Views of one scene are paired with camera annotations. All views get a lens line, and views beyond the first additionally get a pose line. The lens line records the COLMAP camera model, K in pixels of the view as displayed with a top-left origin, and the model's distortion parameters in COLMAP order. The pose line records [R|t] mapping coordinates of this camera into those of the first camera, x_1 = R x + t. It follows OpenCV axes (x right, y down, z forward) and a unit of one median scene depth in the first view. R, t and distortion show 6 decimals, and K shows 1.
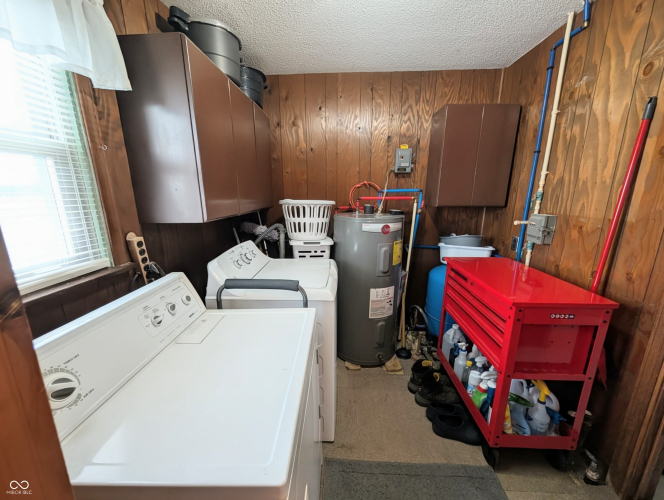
lens RADIAL K [[257.5, 0, 332.0], [0, 257.5, 250.0], [0, 0, 1]] dist [0.000287, 0.000006]
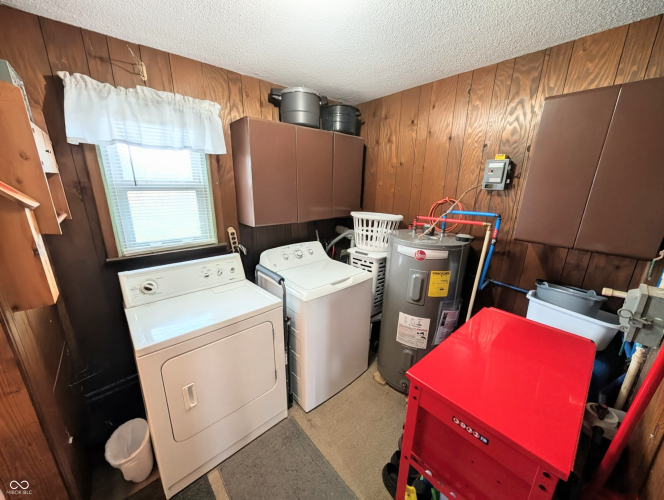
lens RADIAL K [[250.7, 0, 330.1], [0, 250.7, 250.8], [0, 0, 1]] dist [0.000291, 0.000100]
pose [[0.695350, 0.200892, -0.690022, 0.530280], [-0.178805, 0.978305, 0.104637, -0.116482], [0.696073, 0.050620, 0.716185, 0.119563]]
